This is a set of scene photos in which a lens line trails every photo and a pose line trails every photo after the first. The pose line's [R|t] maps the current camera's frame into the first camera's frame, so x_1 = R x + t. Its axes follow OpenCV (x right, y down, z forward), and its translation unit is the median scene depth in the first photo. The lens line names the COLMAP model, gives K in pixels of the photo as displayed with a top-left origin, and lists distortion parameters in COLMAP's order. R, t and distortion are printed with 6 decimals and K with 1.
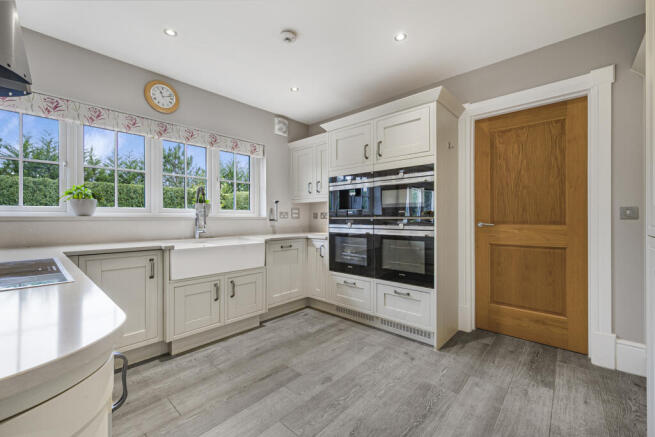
lens RADIAL K [[276.4, 0, 327.8], [0, 276.4, 217.6], [0, 0, 1]] dist [-0.000535, -0.000021]
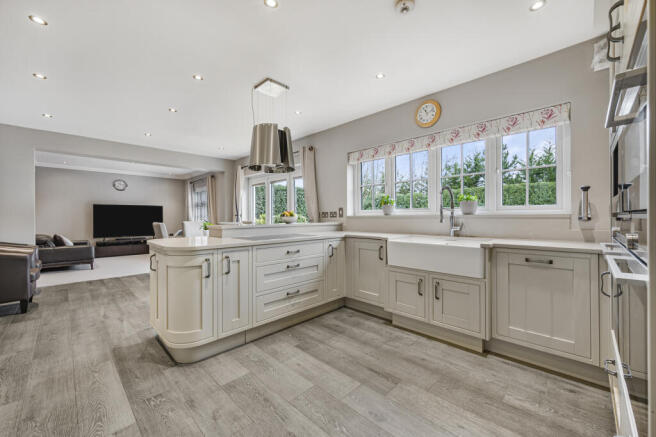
lens RADIAL K [[260.3, 0, 327.6], [0, 260.3, 217.2], [0, 0, 1]] dist [0.002311, 0.000081]
pose [[-0.051973, 0.002870, -0.998644, 0.551072], [0.007285, 0.999970, 0.002494, -0.000504], [0.998622, -0.007146, -0.051992, 0.644338]]
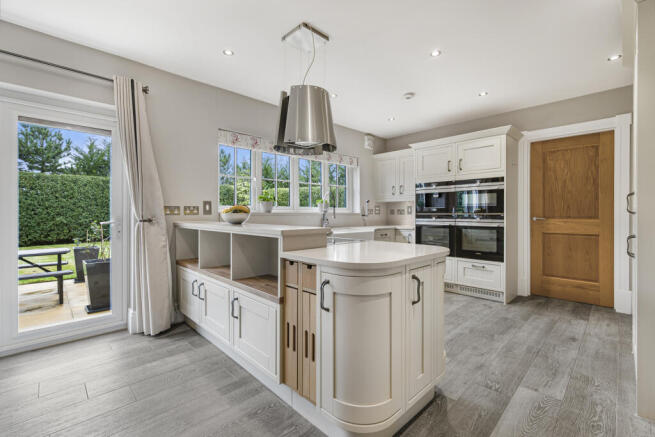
lens RADIAL K [[293.3, 0, 323.6], [0, 293.3, 213.9], [0, 0, 1]] dist [-0.010857, 0.001297]
pose [[0.997376, 0.001926, -0.072367, -0.400597], [-0.001744, 0.999995, 0.002569, -0.000700], [0.072372, -0.002436, 0.997375, -0.535846]]
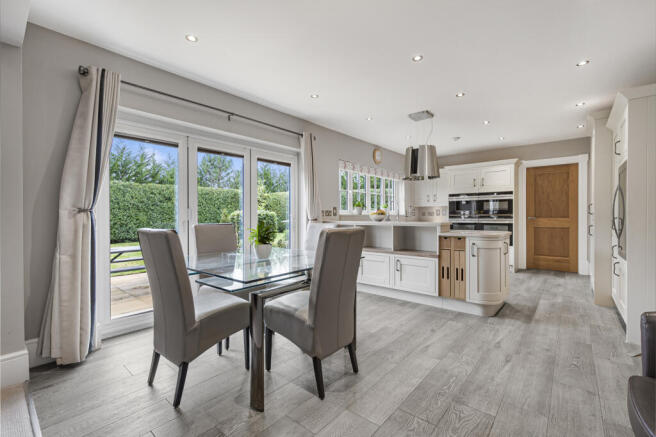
lens RADIAL K [[293.7, 0, 319.7], [0, 293.7, 217.2], [0, 0, 1]] dist [-0.010857, 0.001297]
pose [[0.999933, -0.001750, 0.011456, -1.088582], [0.001677, 0.999978, 0.006360, 0.002209], [-0.011467, -0.006341, 0.999914, -1.227984]]
